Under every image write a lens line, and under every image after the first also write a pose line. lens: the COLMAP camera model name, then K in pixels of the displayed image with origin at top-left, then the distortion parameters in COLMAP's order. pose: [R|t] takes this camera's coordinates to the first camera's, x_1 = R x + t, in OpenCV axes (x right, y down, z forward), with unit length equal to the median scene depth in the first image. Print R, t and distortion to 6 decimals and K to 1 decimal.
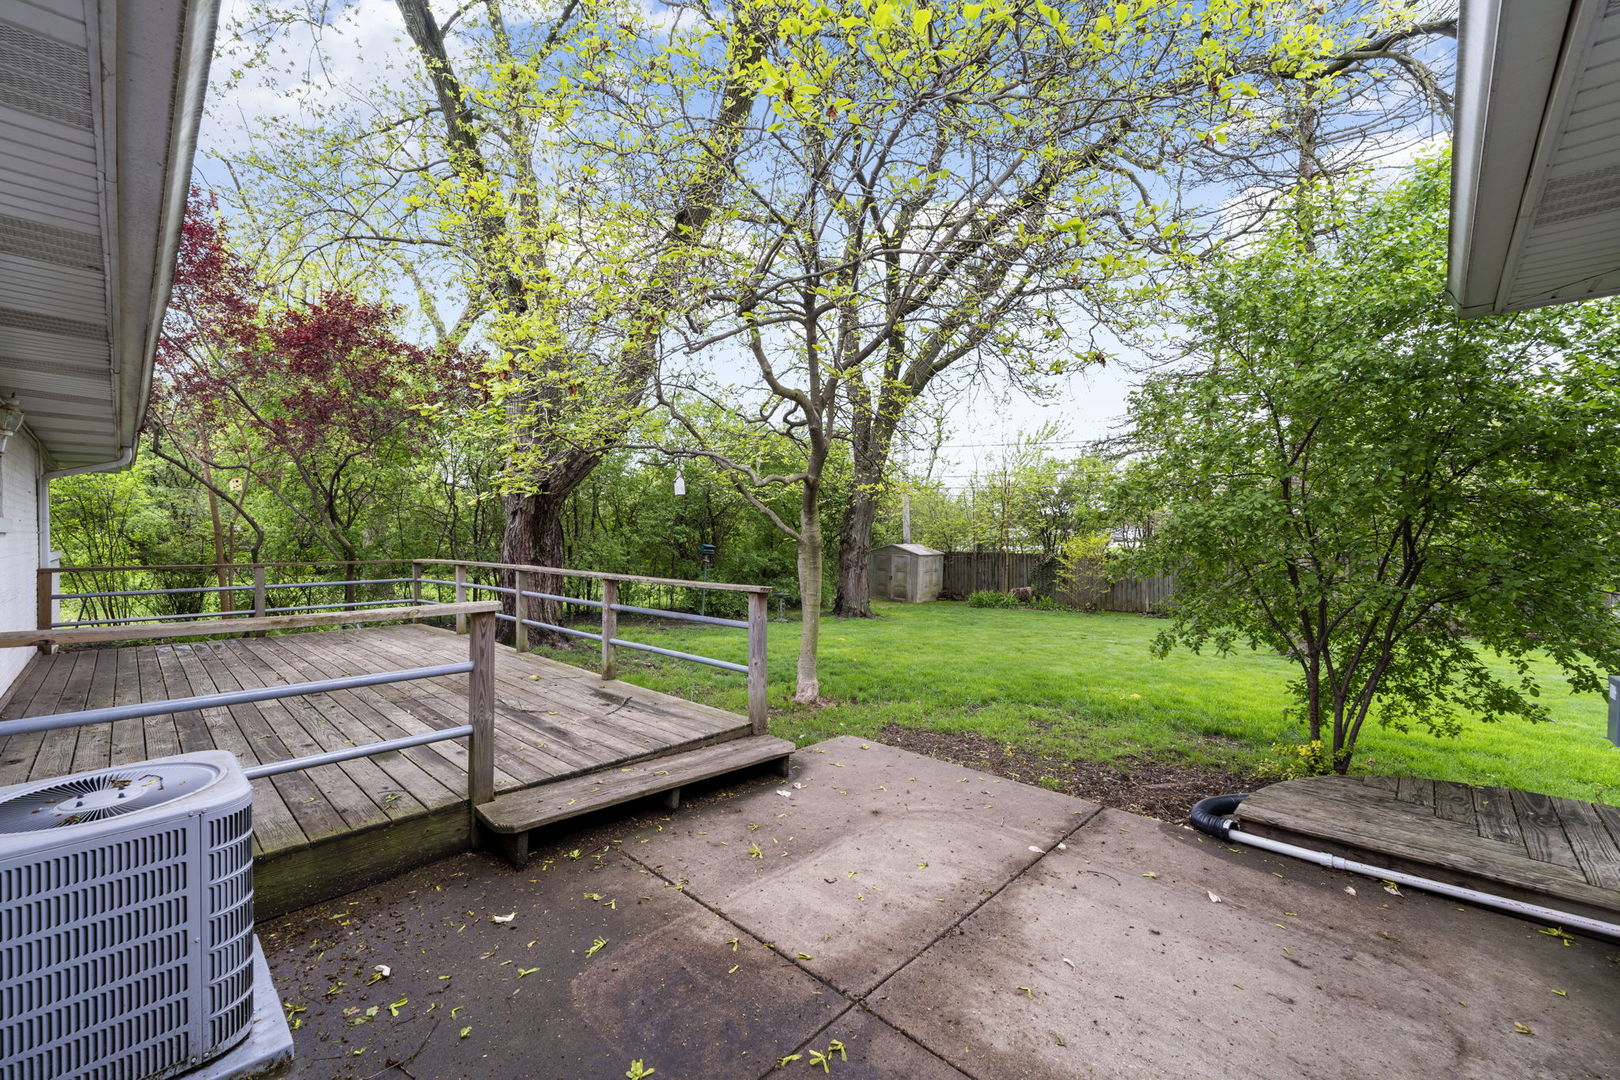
lens RADIAL K [[650.8, 0, 798.8], [0, 650.8, 538.8], [0, 0, 1]] dist [-0.001681, 0.000531]
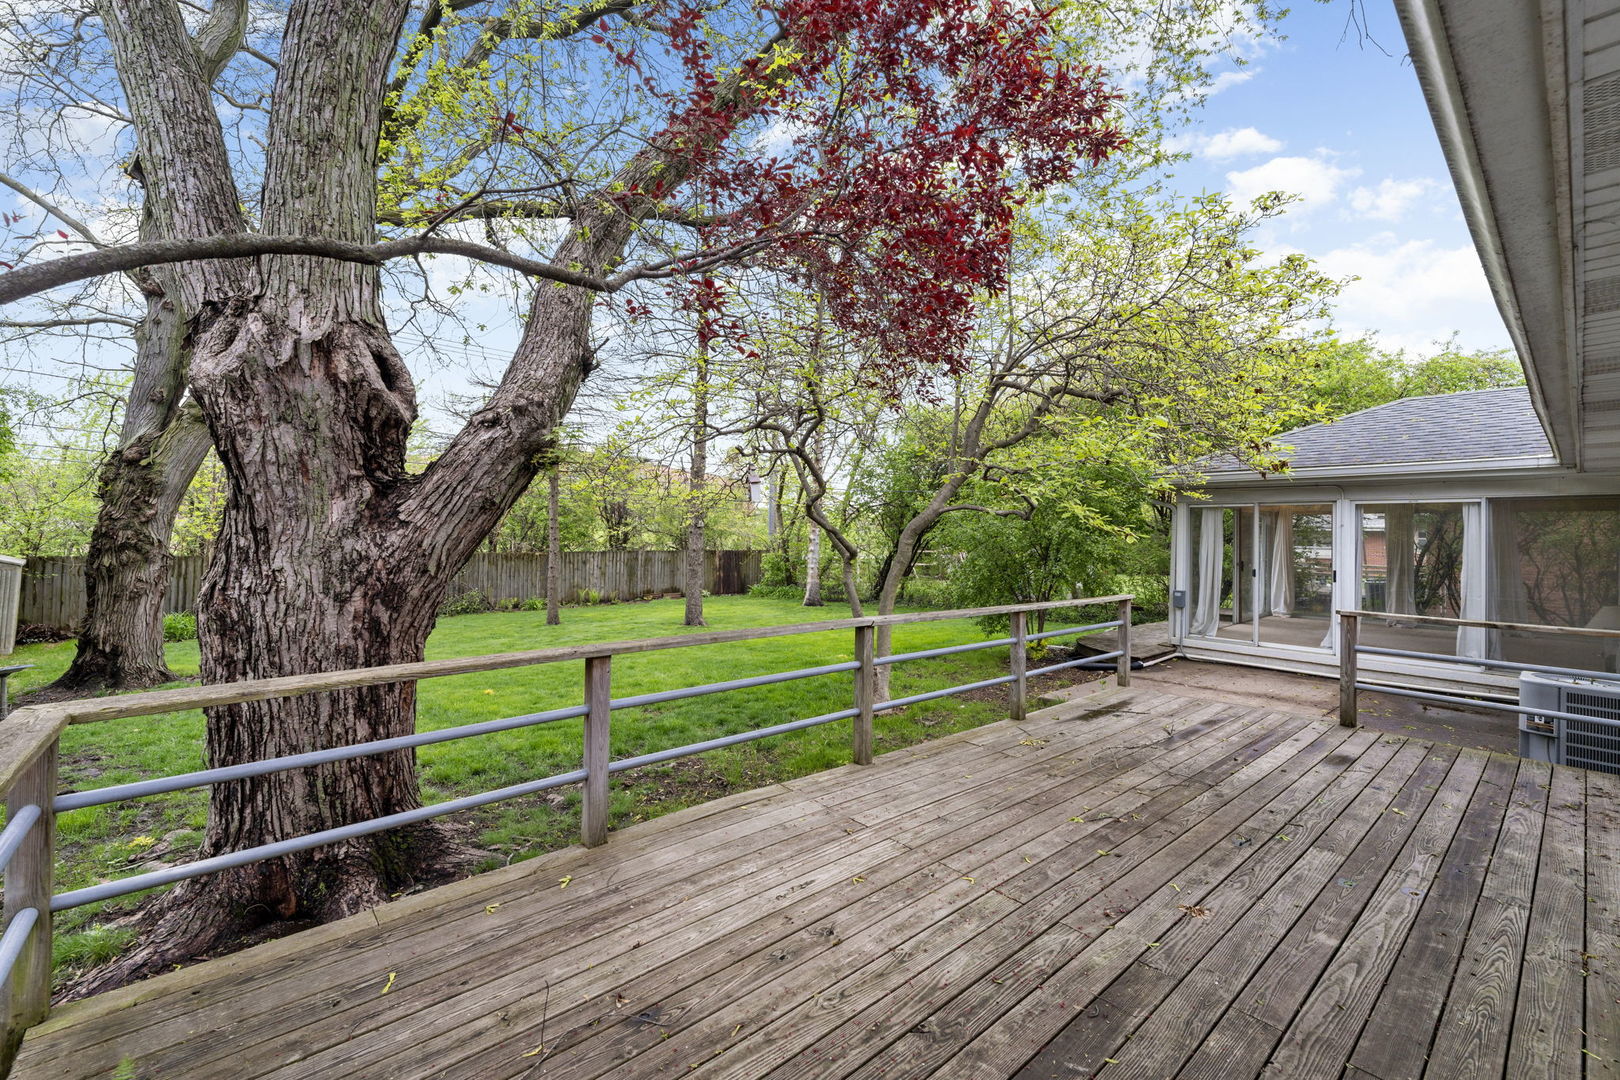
lens RADIAL K [[650.8, 0, 798.8], [0, 650.8, 538.8], [0, 0, 1]] dist [-0.001681, 0.000531]
pose [[0.115677, -0.007125, 0.993261, -1.717013], [-0.010928, 0.999905, 0.008445, -0.068758], [-0.993227, -0.011831, 0.115588, 1.639395]]
